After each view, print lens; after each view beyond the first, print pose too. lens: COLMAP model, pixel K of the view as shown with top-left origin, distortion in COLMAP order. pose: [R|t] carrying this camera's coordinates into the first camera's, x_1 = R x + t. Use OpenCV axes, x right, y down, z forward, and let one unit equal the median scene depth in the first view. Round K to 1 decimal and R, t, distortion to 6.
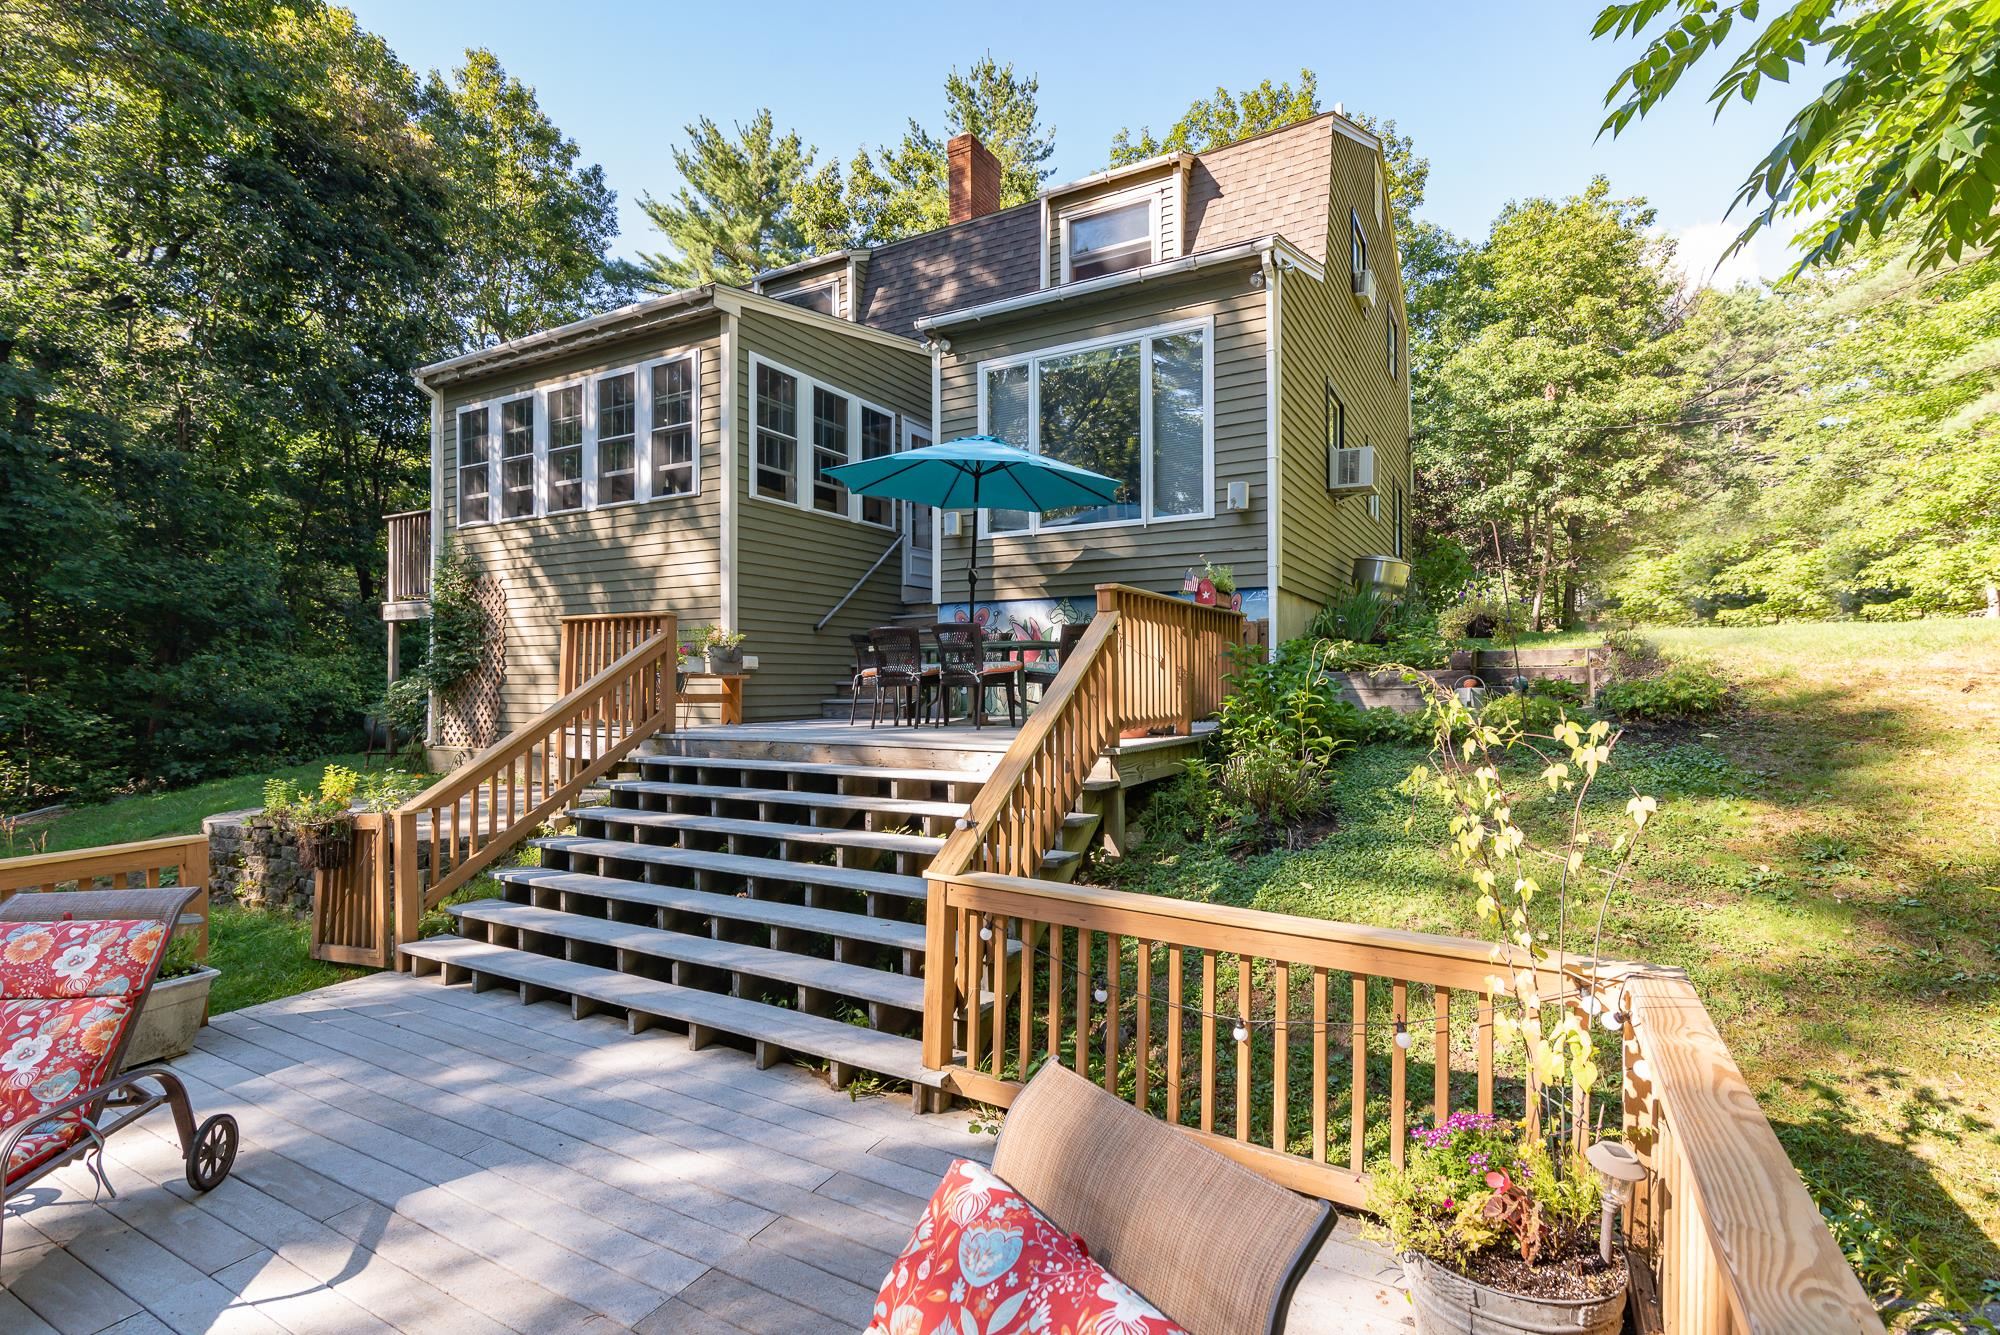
lens RADIAL K [[943.8, 0, 999.7], [0, 943.8, 671.9], [0, 0, 1]] dist [0.029327, 0.000051]
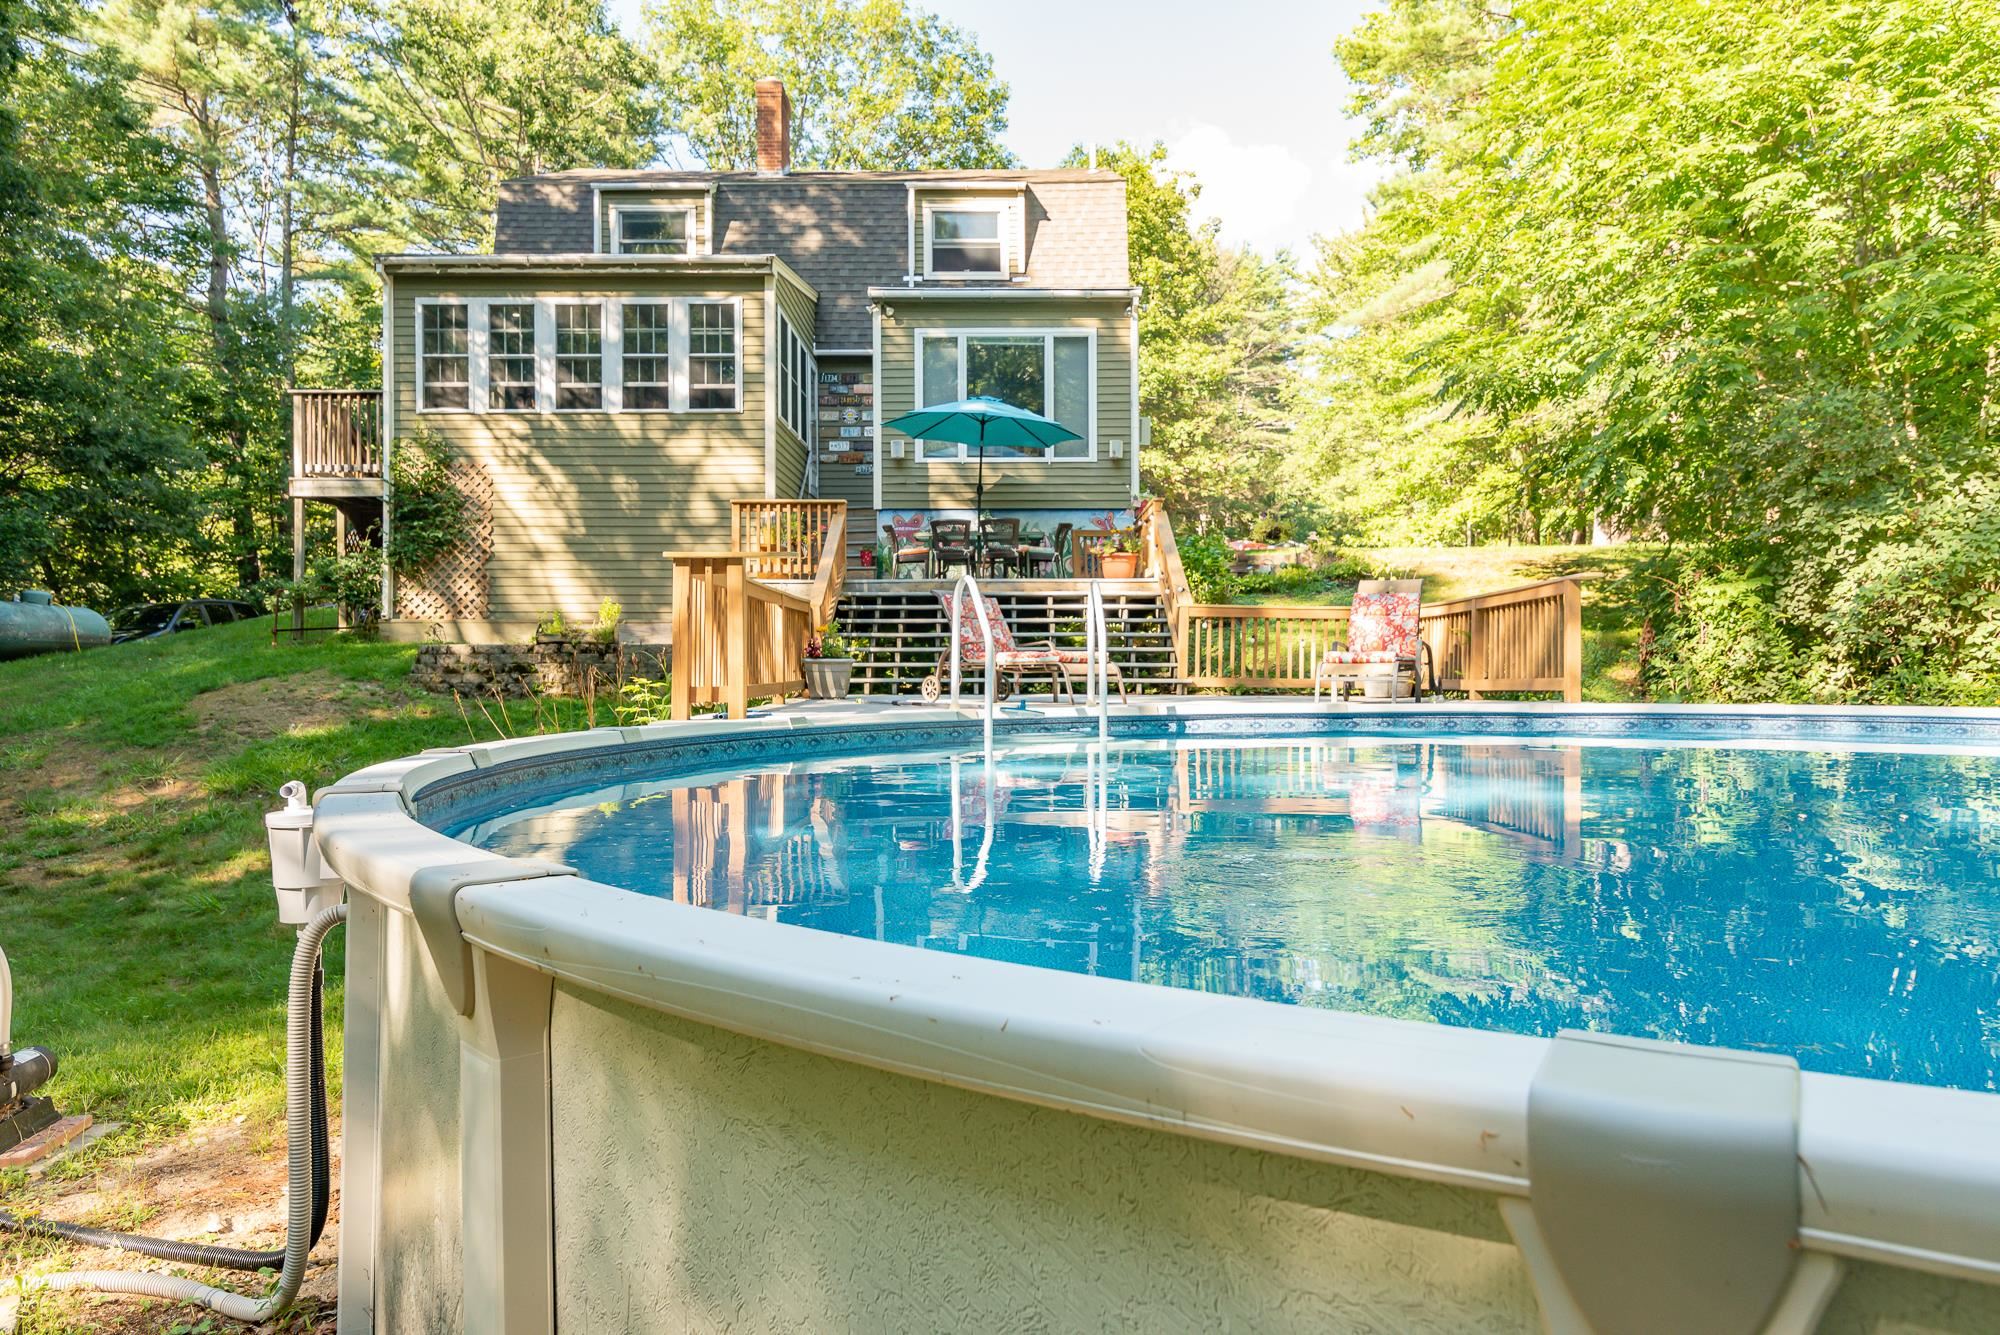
lens RADIAL K [[1377.9, 0, 999.7], [0, 1377.9, 669.8], [0, 0, 1]] dist [-0.007205, -0.001368]
pose [[0.872613, 0.003438, 0.488401, -0.828851], [-0.009621, 0.999902, 0.010150, 0.124903], [-0.488318, -0.013556, 0.872560, -0.714229]]
